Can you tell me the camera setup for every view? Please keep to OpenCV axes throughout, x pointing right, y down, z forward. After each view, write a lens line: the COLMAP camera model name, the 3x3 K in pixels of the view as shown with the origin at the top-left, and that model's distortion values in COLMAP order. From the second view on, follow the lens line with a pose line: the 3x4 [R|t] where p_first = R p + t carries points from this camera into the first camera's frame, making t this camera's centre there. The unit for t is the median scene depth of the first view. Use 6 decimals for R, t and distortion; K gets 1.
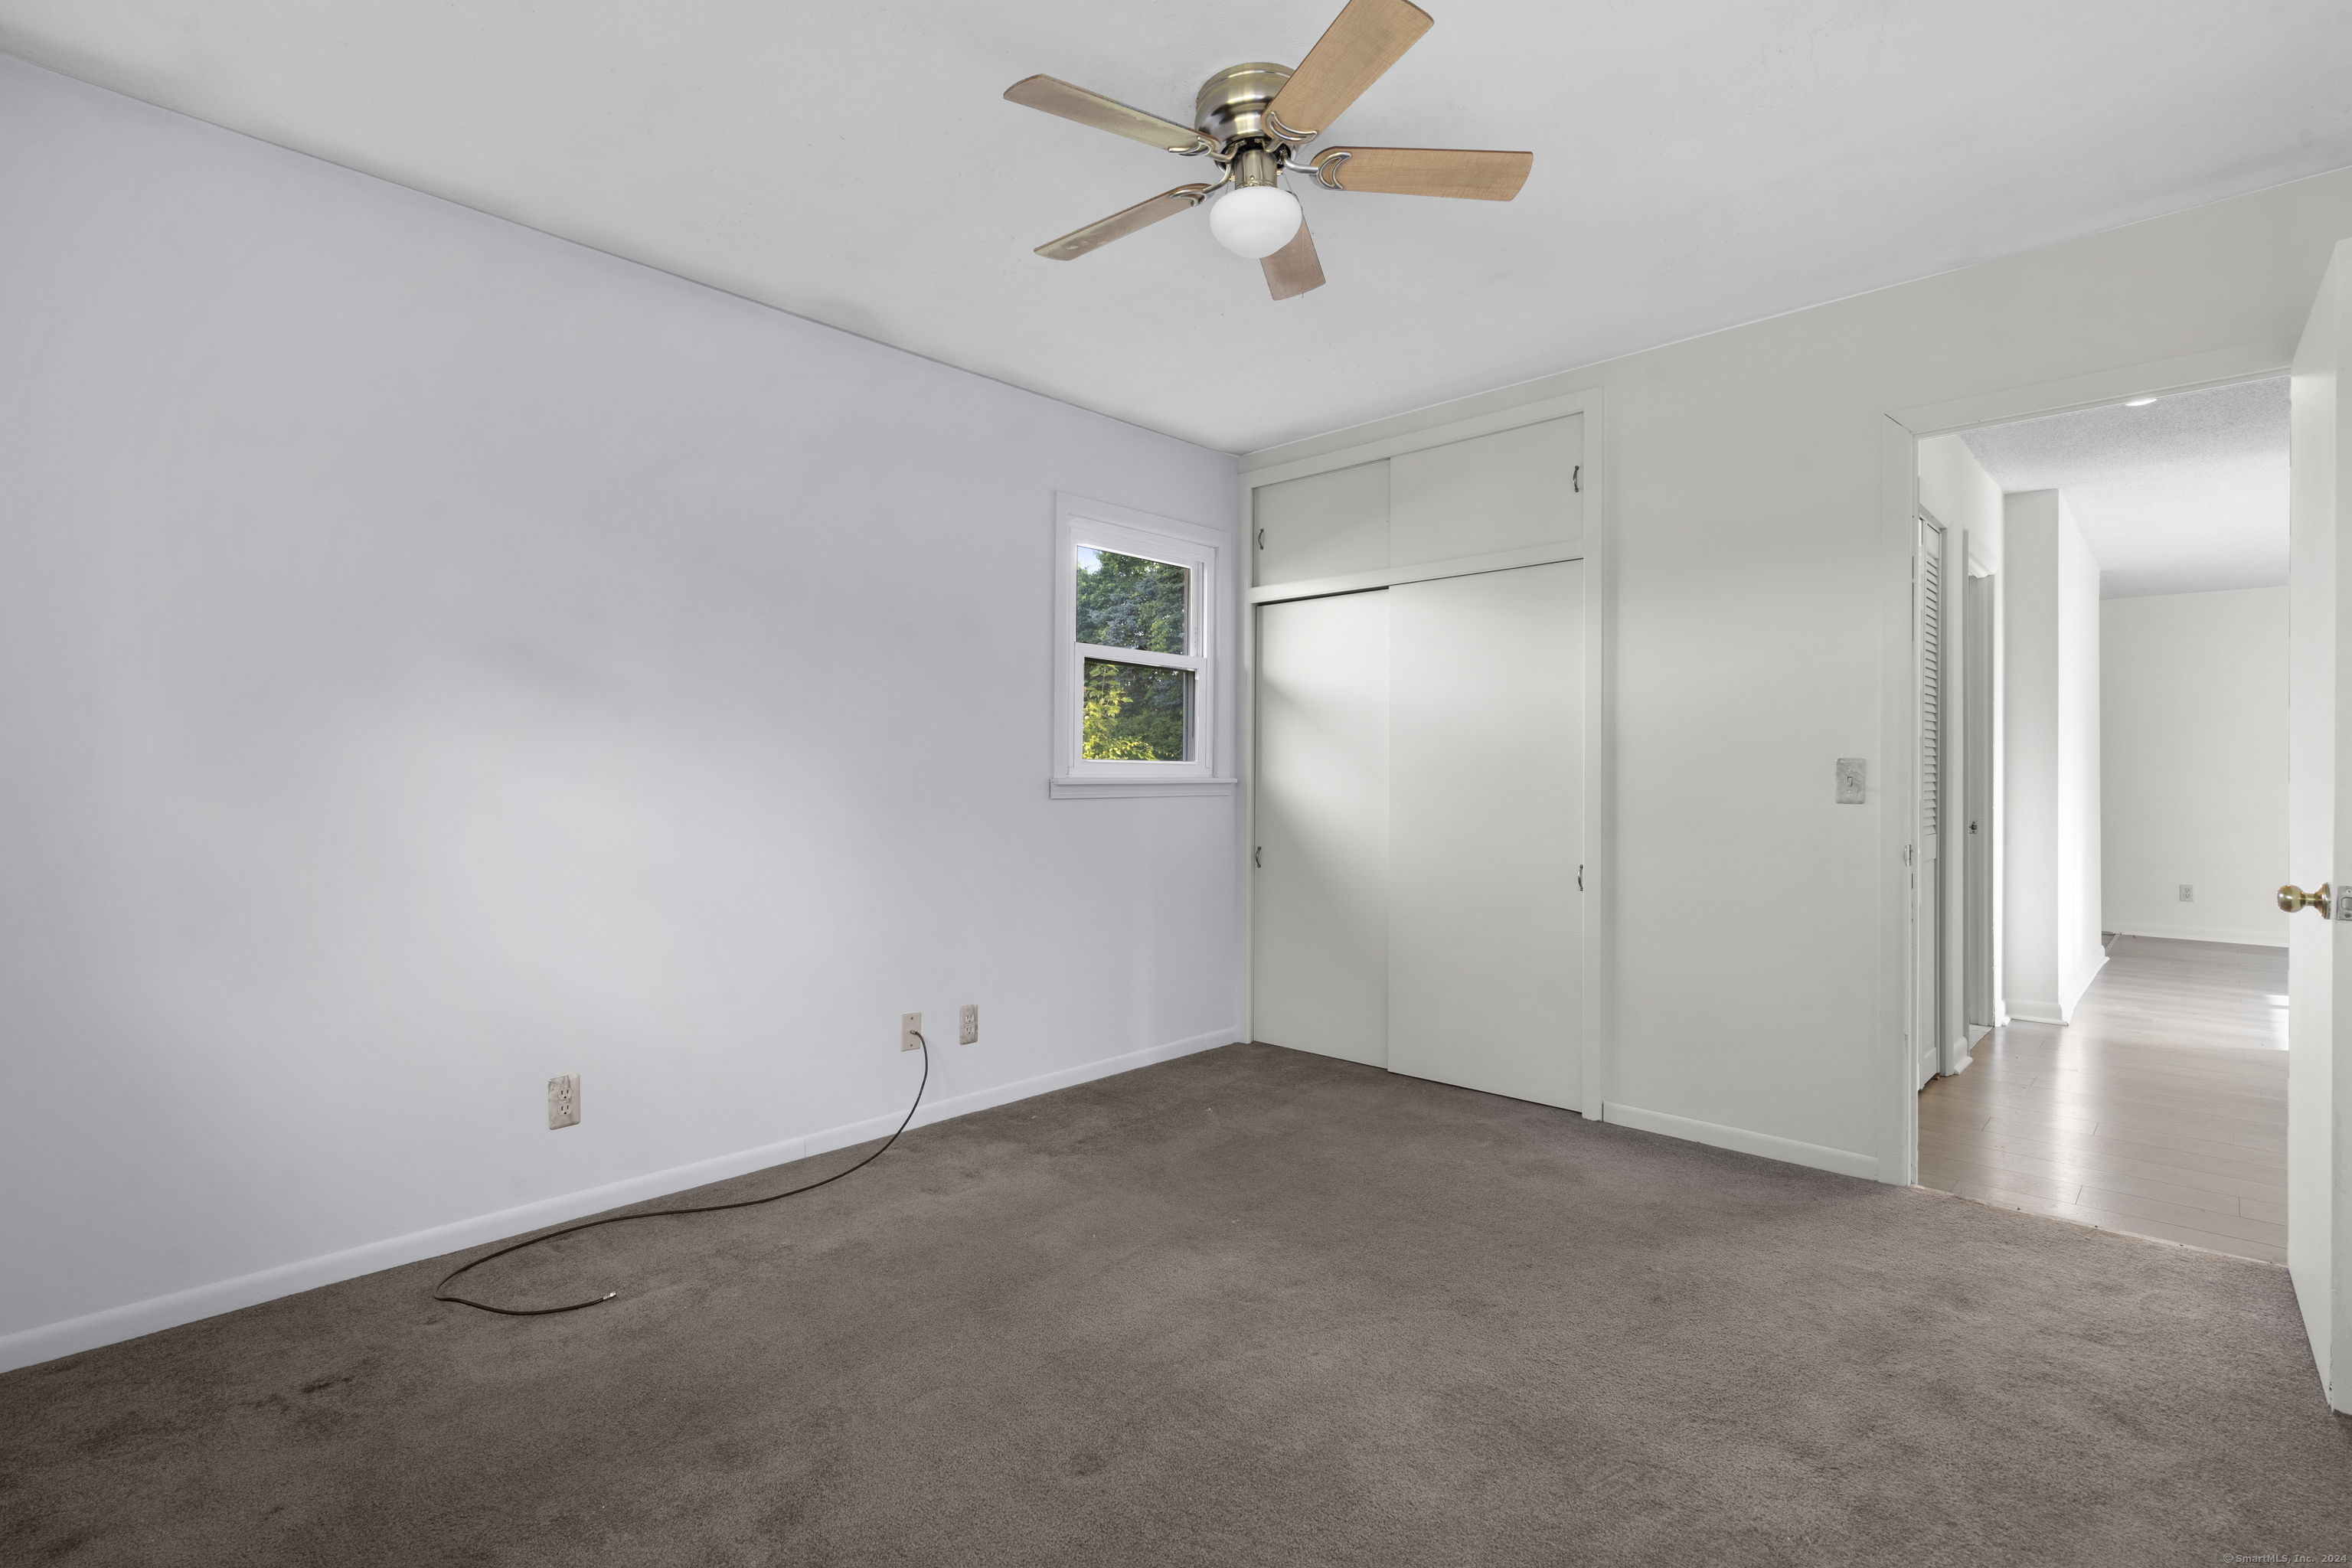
lens RADIAL K [[1087.6, 0, 1159.7], [0, 1087.6, 778.7], [0, 0, 1]] dist [-0.000959, 0.000668]
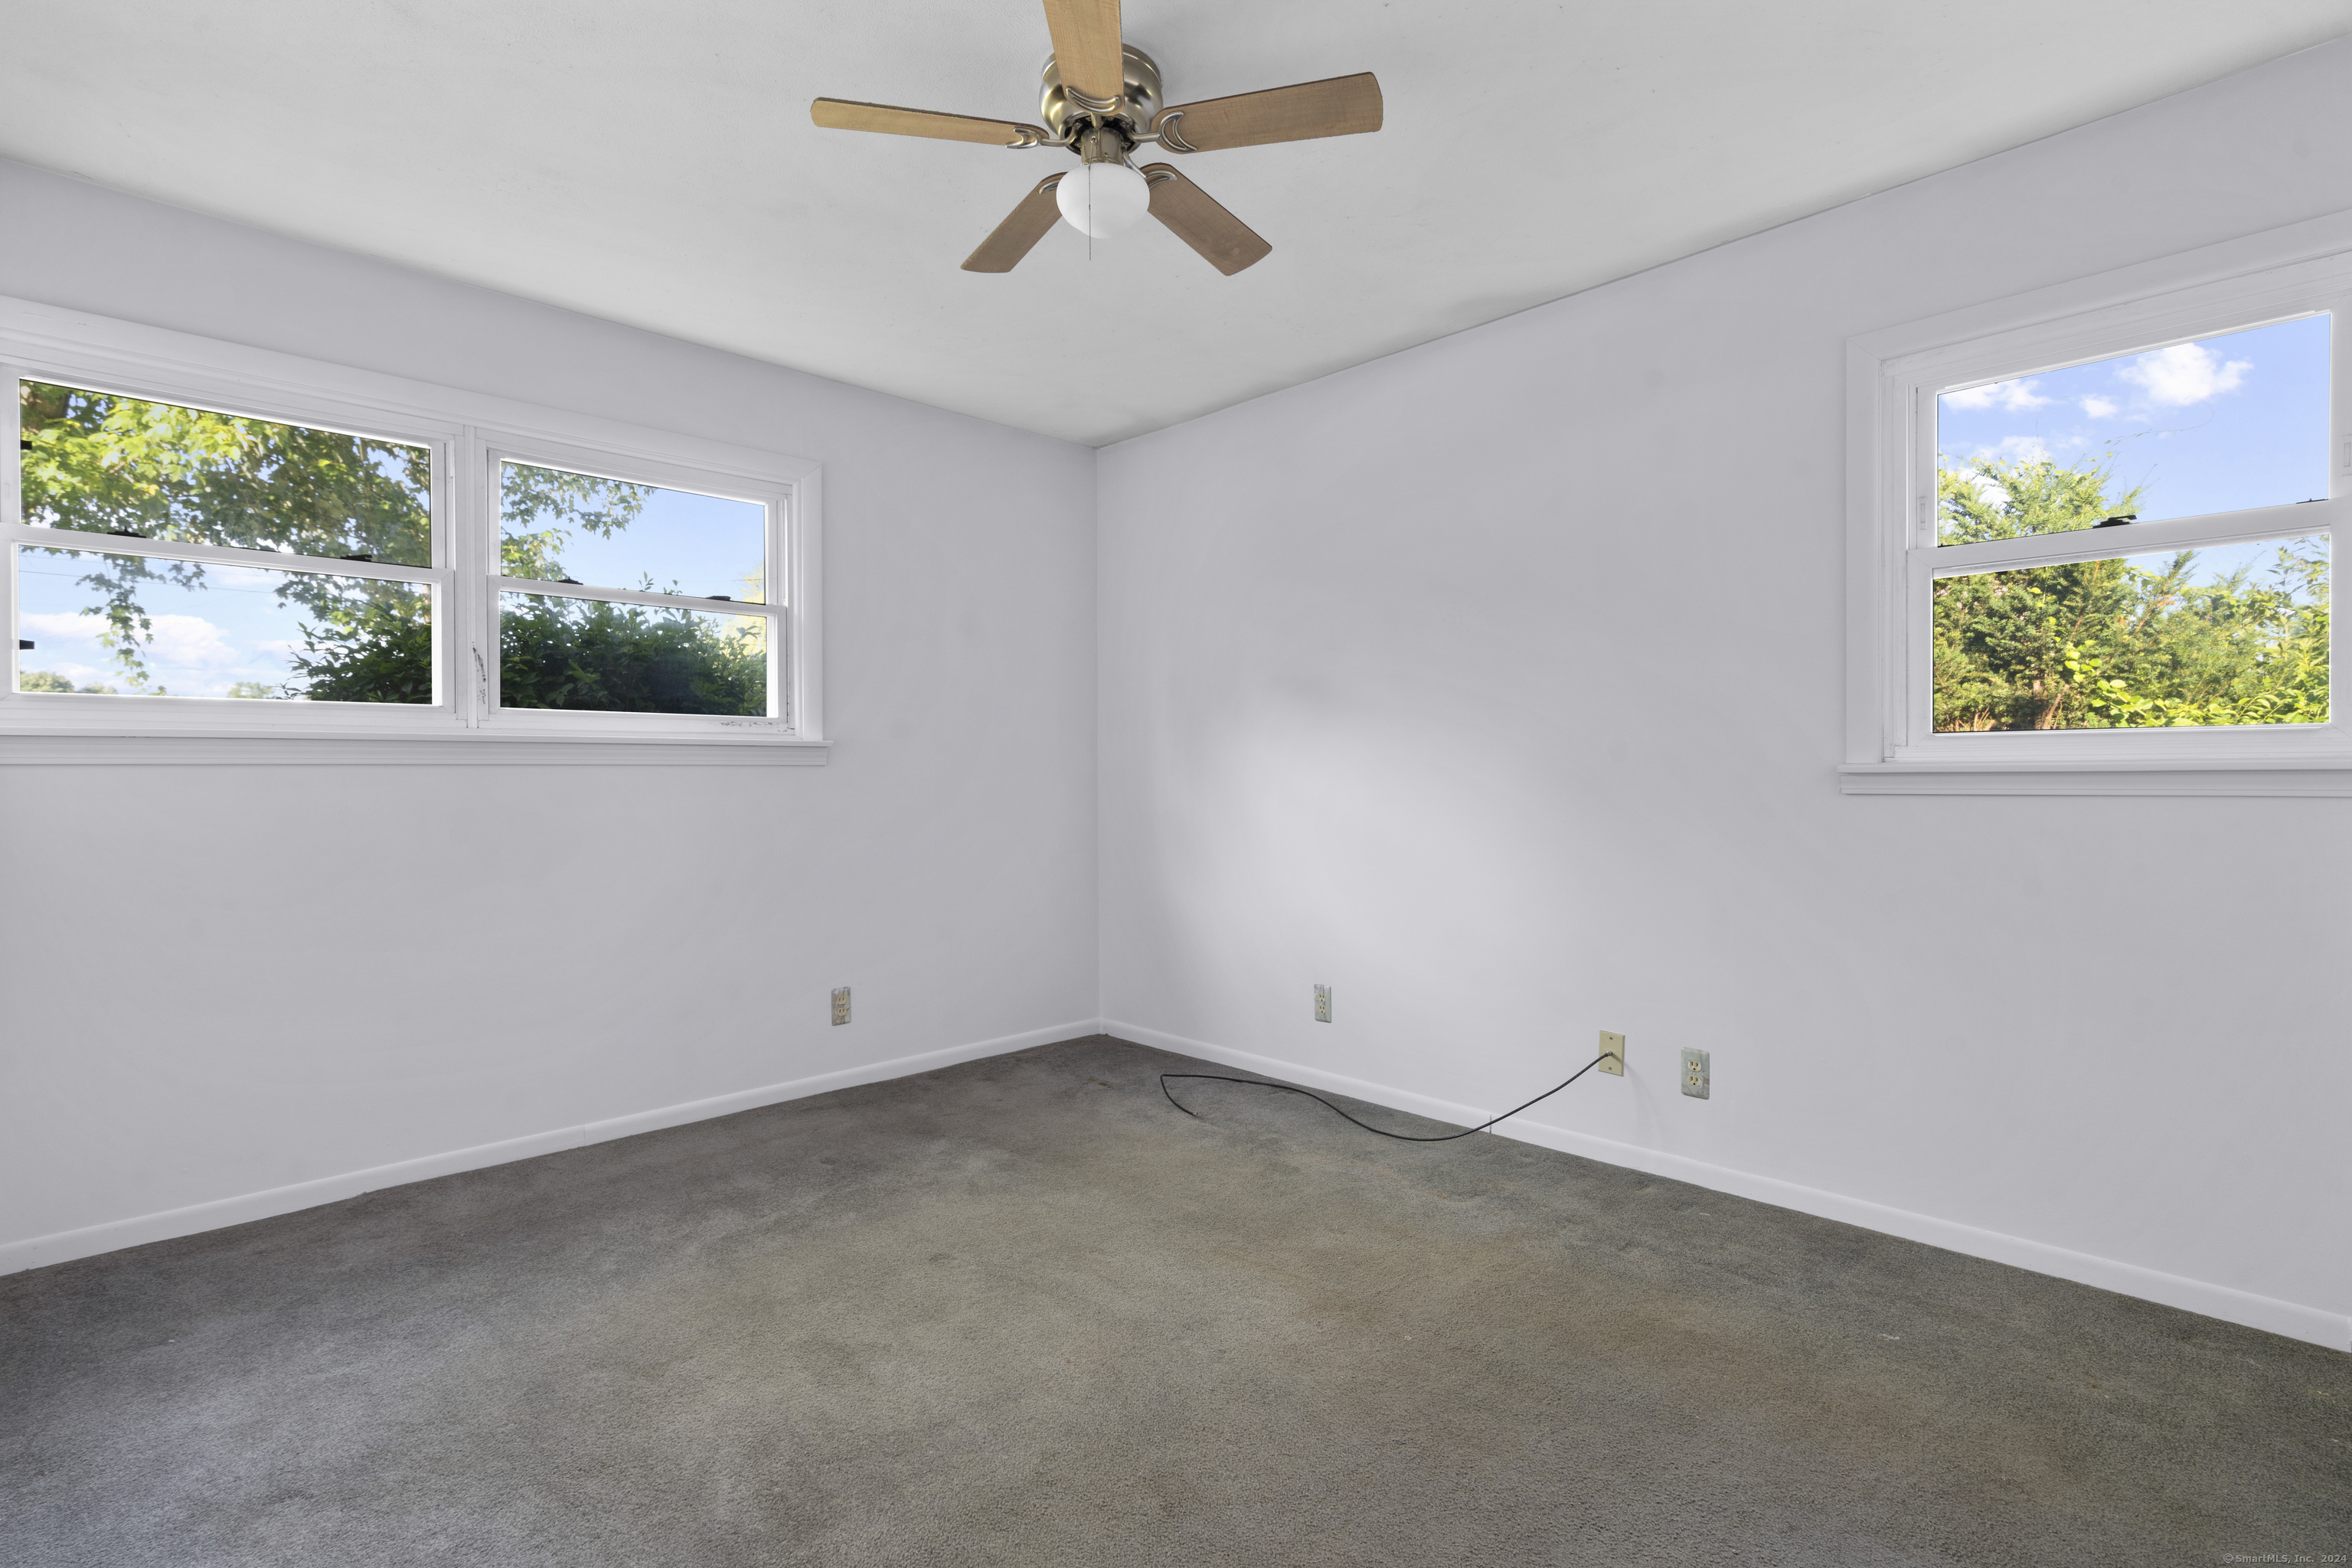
lens RADIAL K [[1087.6, 0, 1159.7], [0, 1087.6, 778.7], [0, 0, 1]] dist [-0.000959, 0.000668]
pose [[-0.036006, 0.006407, -0.999331, 0.736950], [0.009939, 0.999932, 0.006053, 0.000954], [0.999302, -0.009714, -0.036067, 0.740514]]
